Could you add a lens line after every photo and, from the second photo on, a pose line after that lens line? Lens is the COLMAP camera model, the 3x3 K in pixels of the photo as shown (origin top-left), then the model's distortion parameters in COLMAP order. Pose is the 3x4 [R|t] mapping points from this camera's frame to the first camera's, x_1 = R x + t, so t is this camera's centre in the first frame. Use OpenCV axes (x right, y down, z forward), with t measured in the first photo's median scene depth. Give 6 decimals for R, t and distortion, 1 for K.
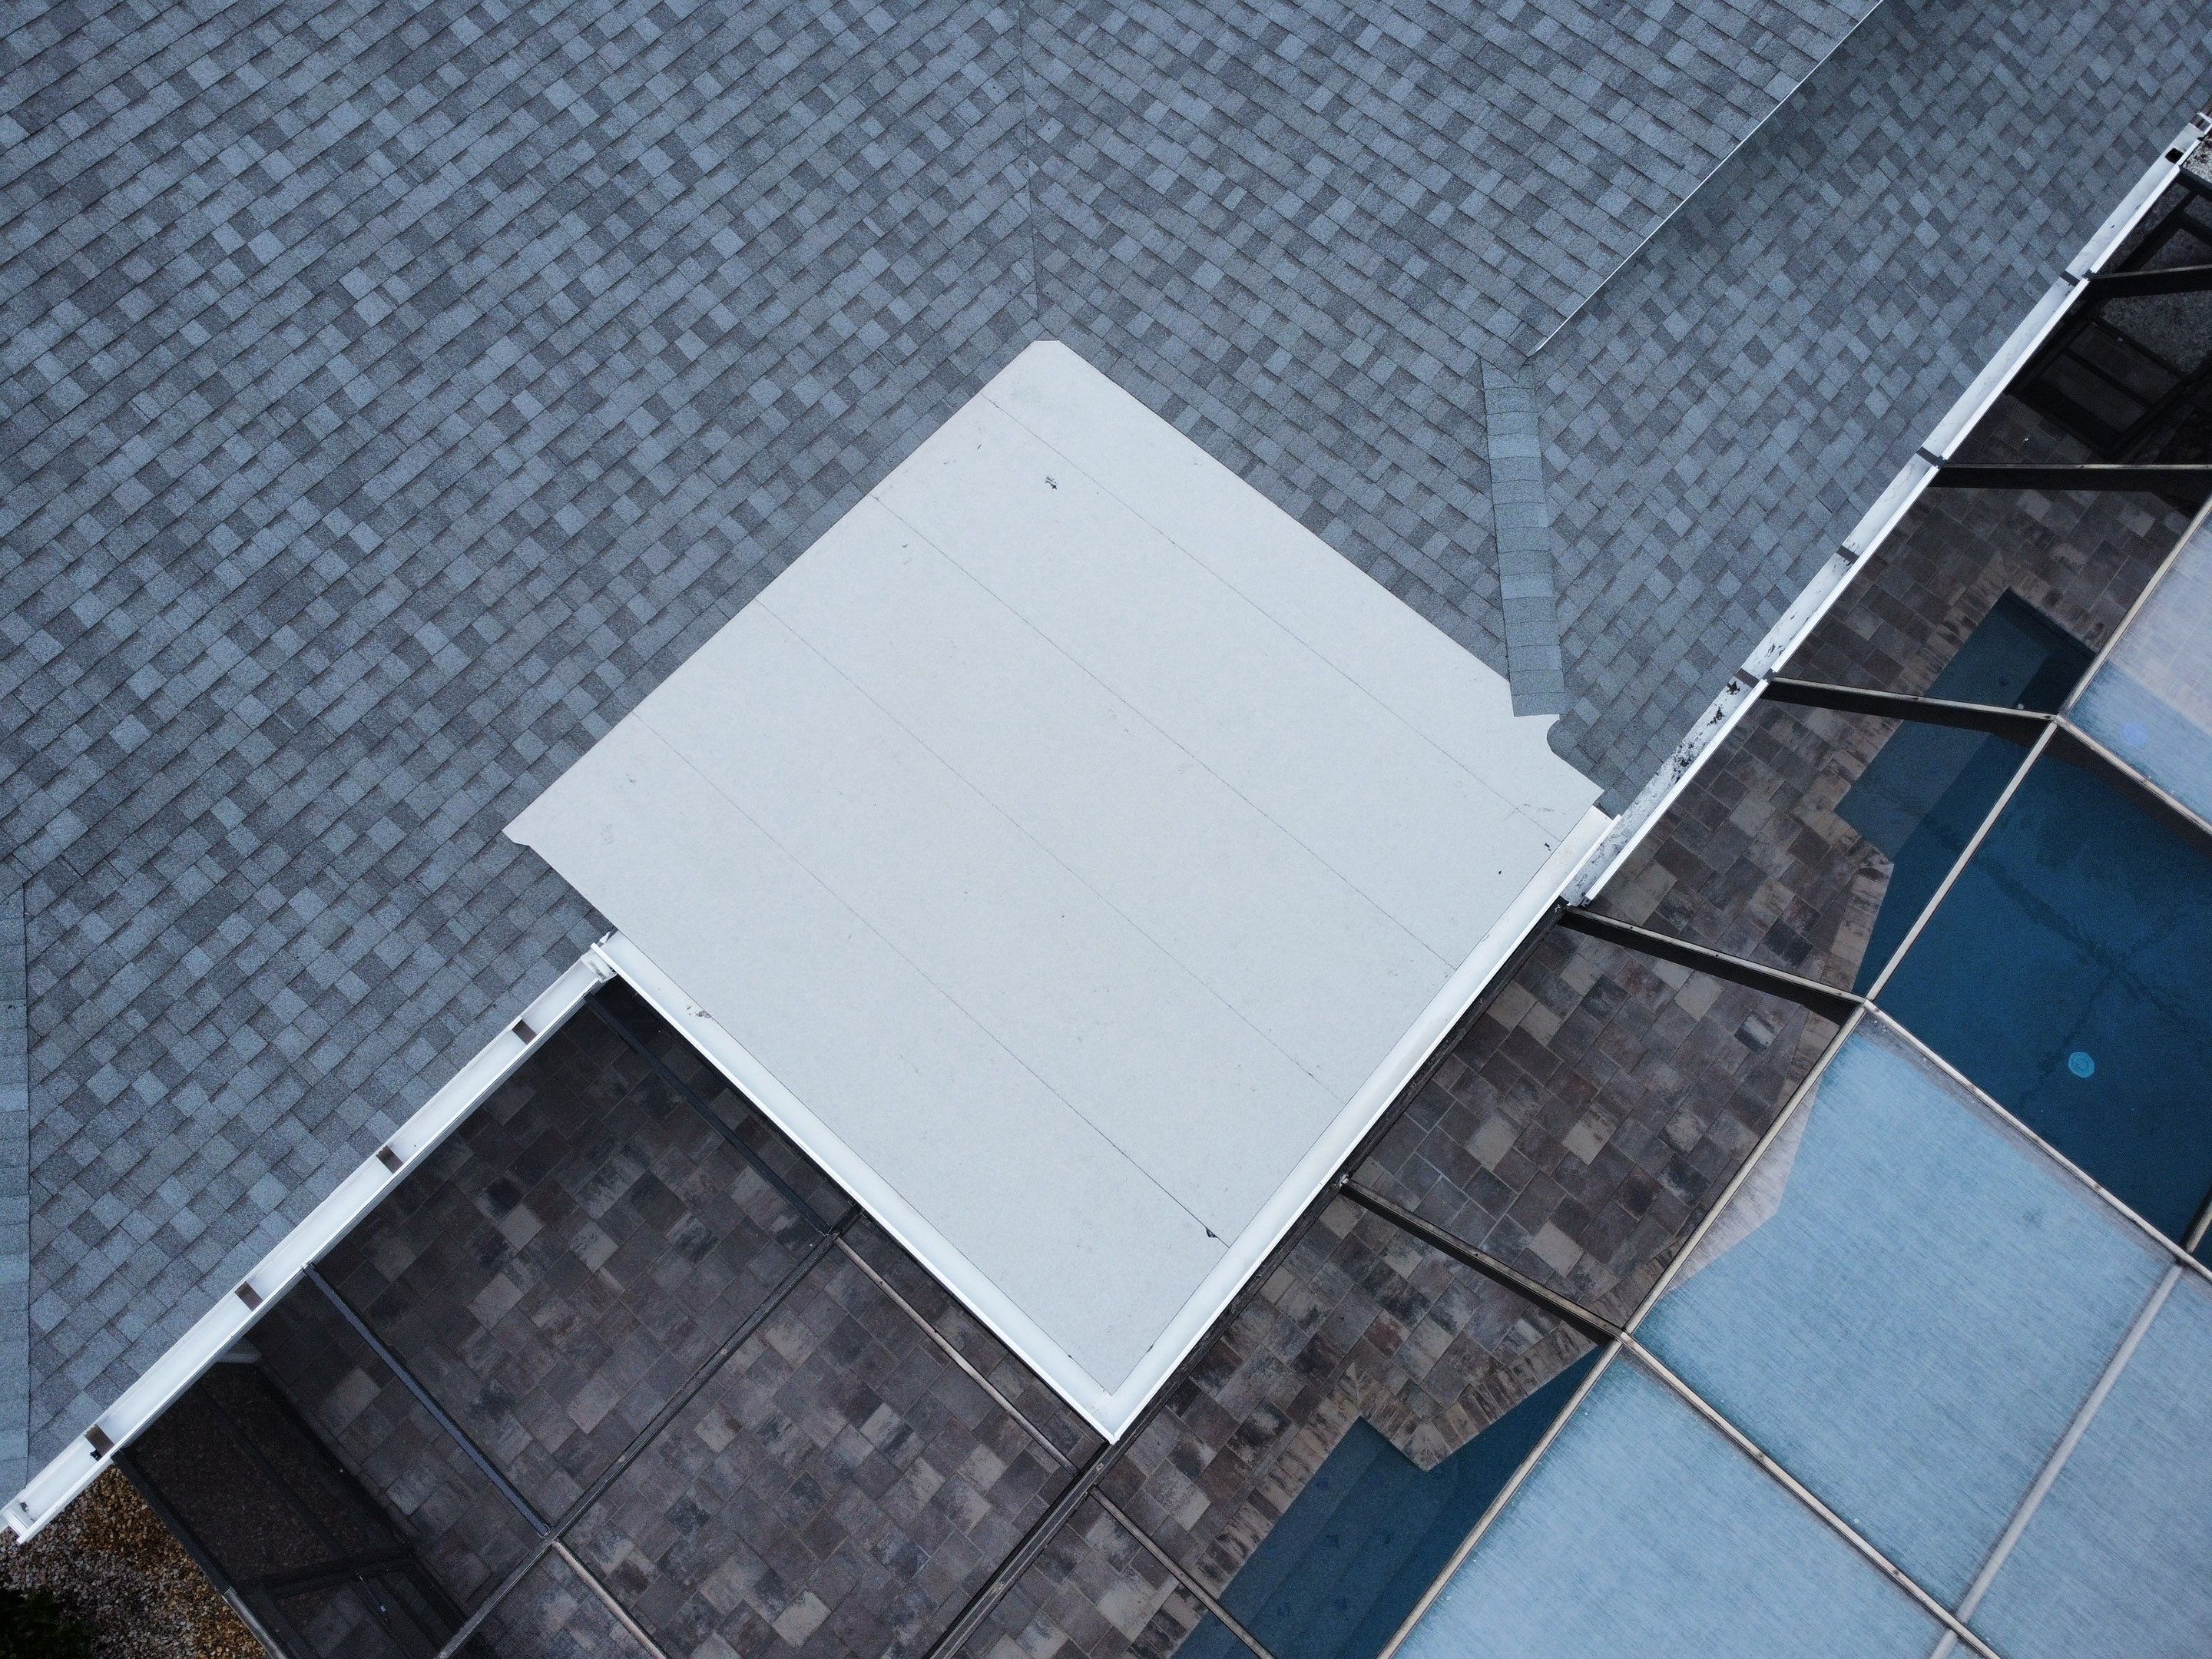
lens RADIAL K [[1602.2, 0, 1095.0], [0, 1602.2, 819.3], [0, 0, 1]] dist [-0.014212, -0.035779]
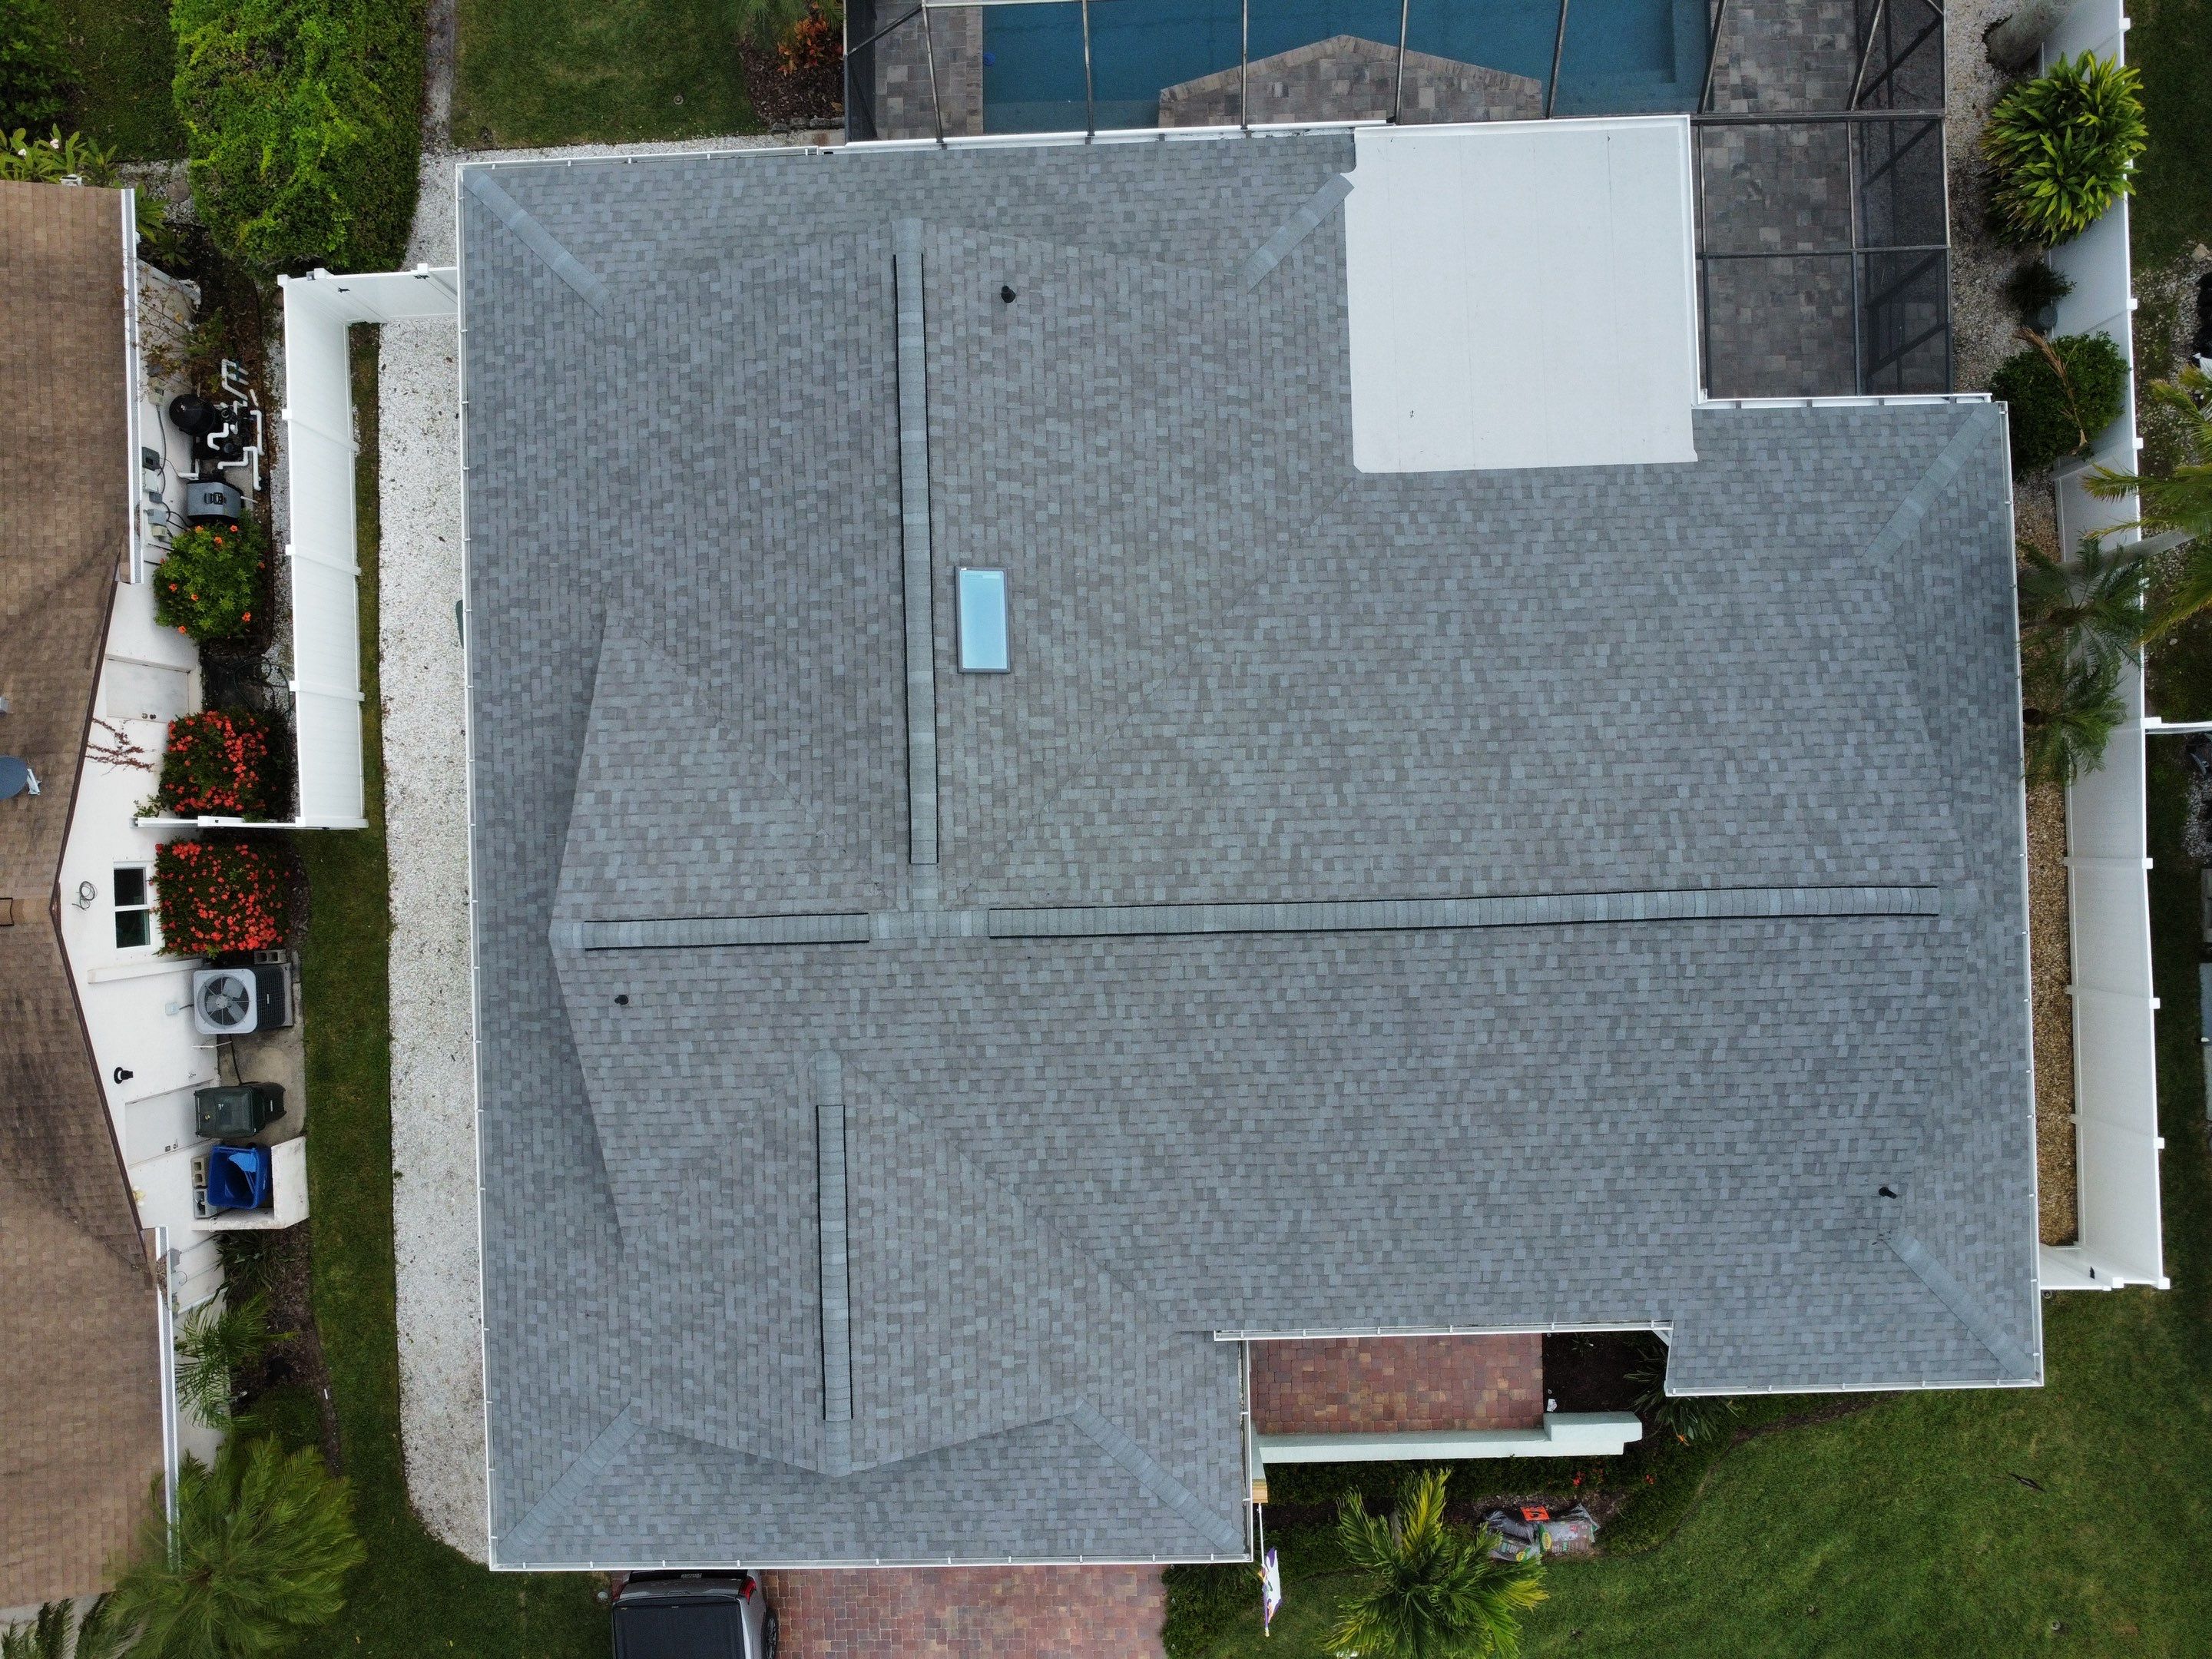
lens RADIAL K [[1602.2, 0, 1095.0], [0, 1602.2, 819.3], [0, 0, 1]] dist [-0.014212, -0.035779]
pose [[-0.686589, -0.727046, 0.000000, -0.134677], [0.685812, -0.647650, 0.331982, -1.616057], [-0.241367, 0.227935, 0.943286, -0.830178]]
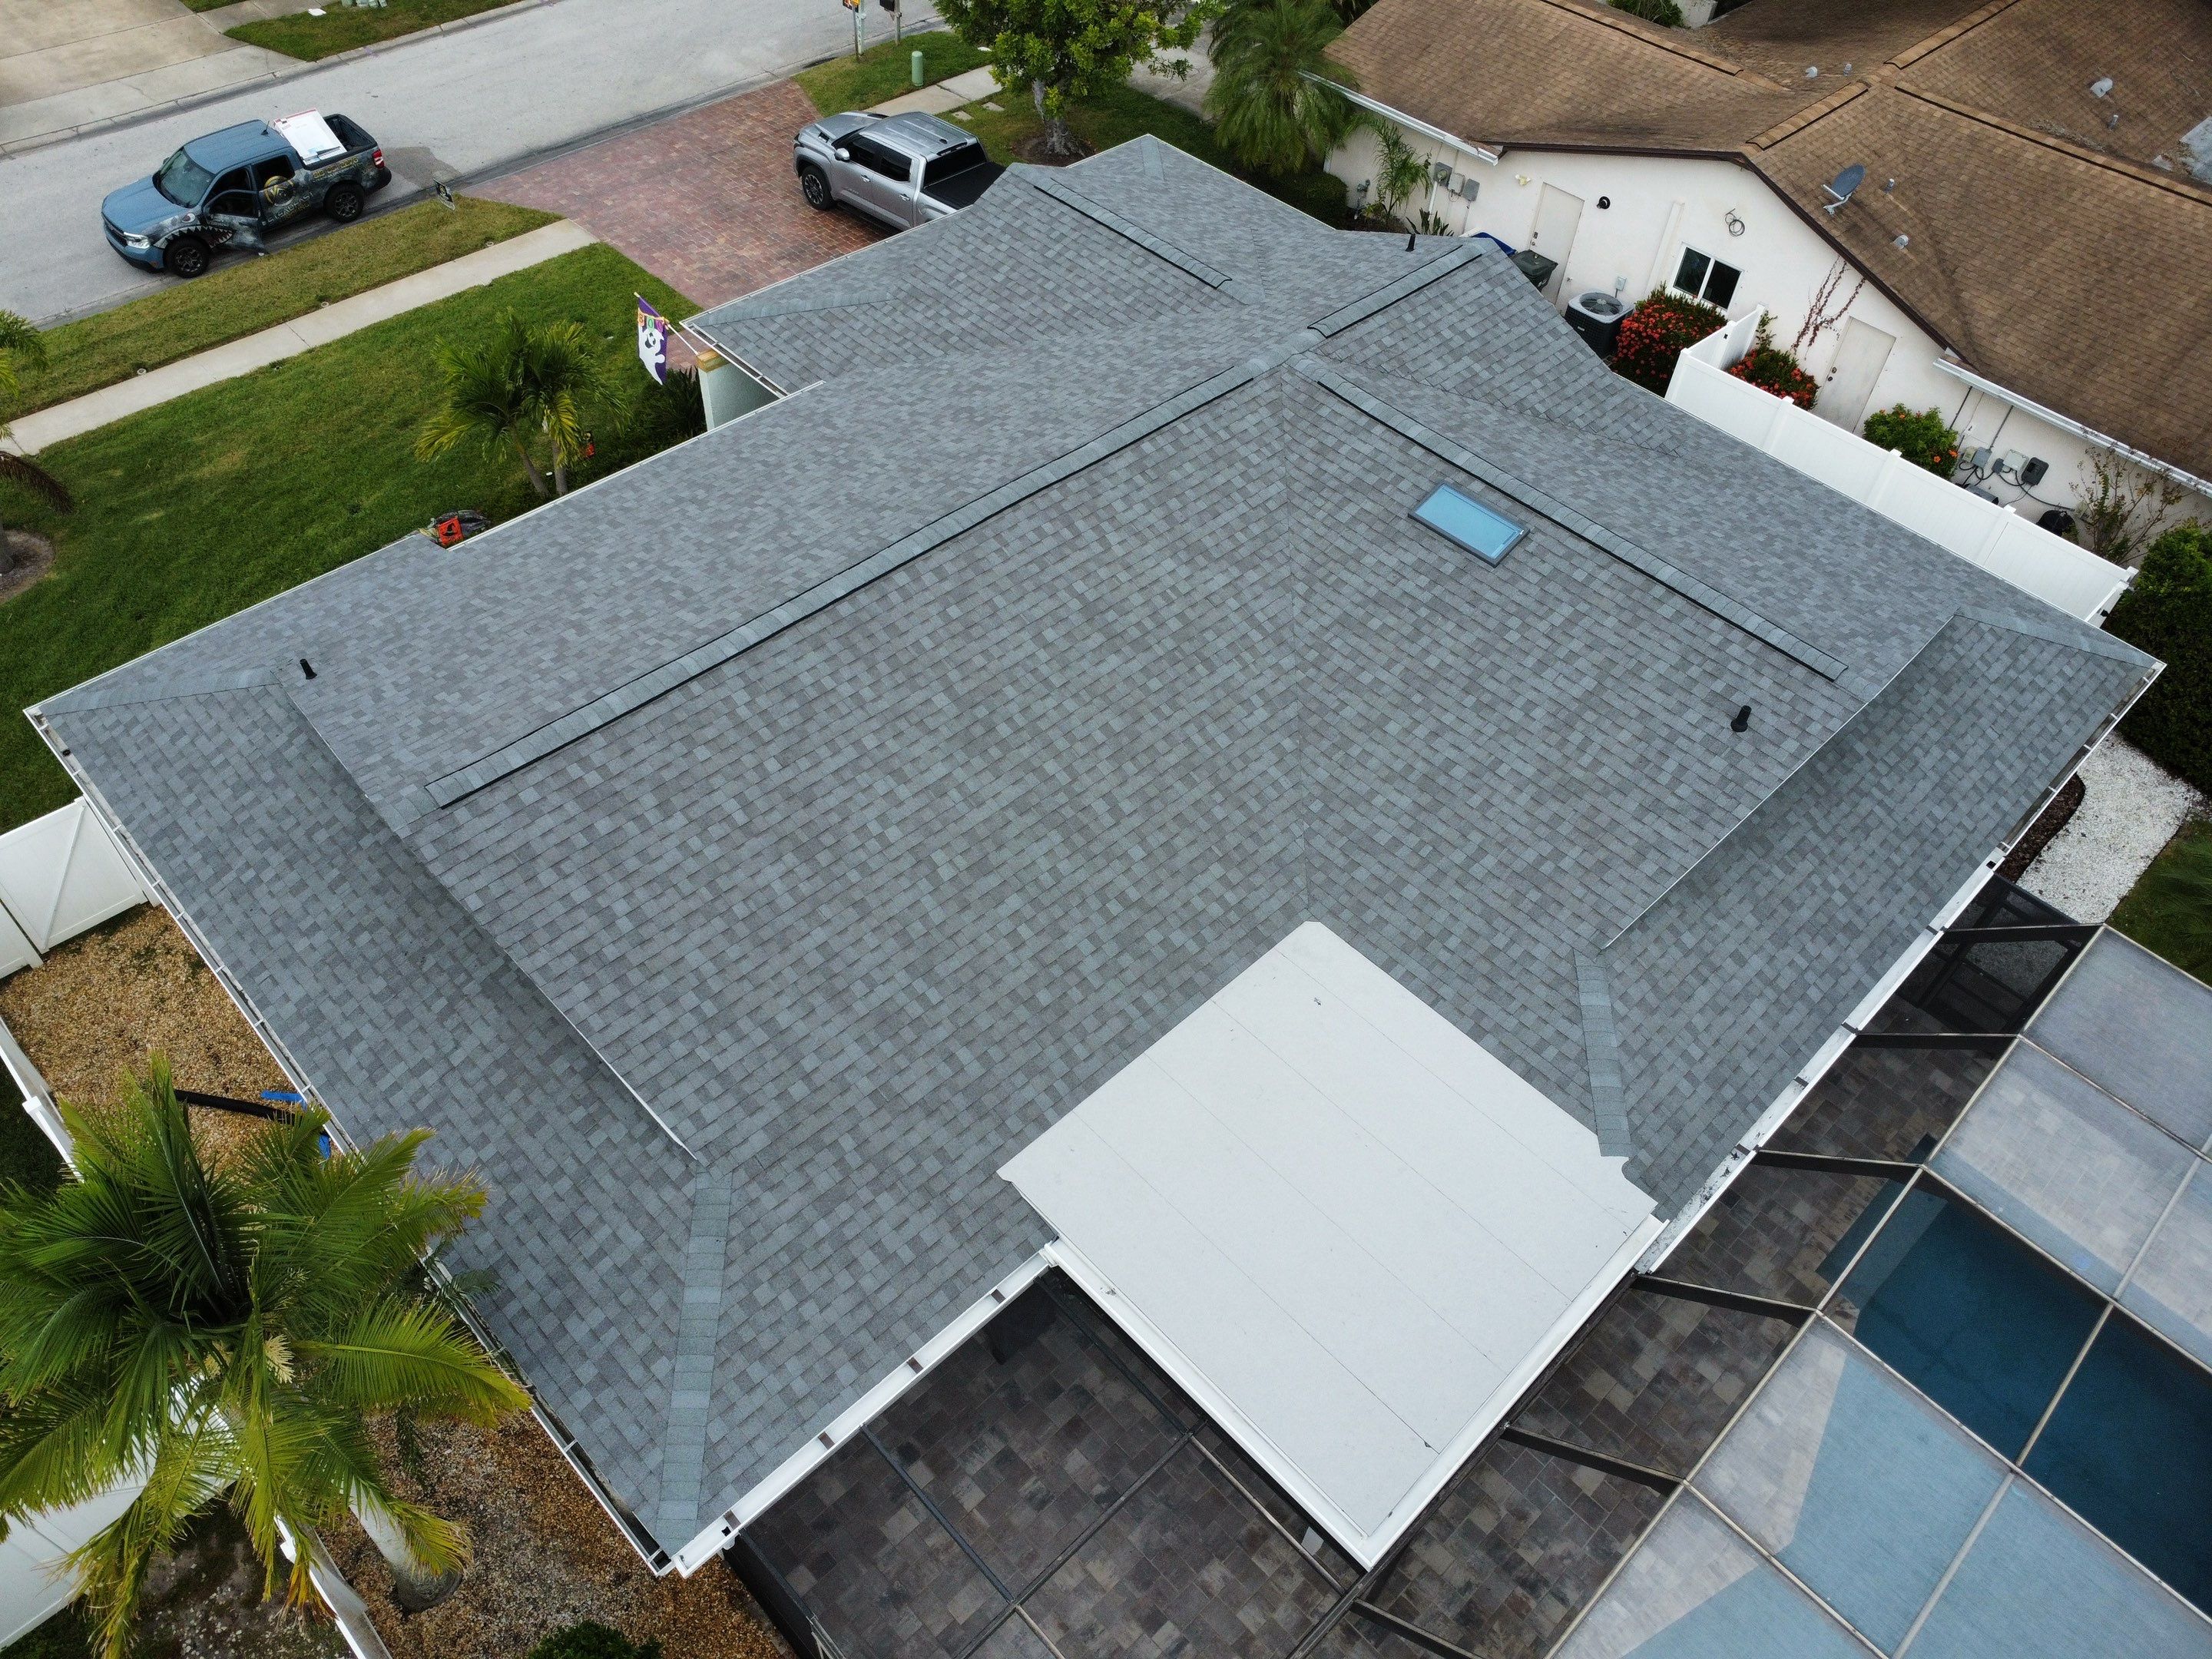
lens RADIAL K [[1600.1, 0, 1096.0], [0, 1600.1, 821.3], [0, 0, 1]] dist [-0.016152, -0.026873]
pose [[0.996807, 0.072724, -0.032981, -0.222915], [-0.079773, 0.925402, -0.370496, 0.261052], [0.003576, 0.371944, 0.928248, -0.643377]]
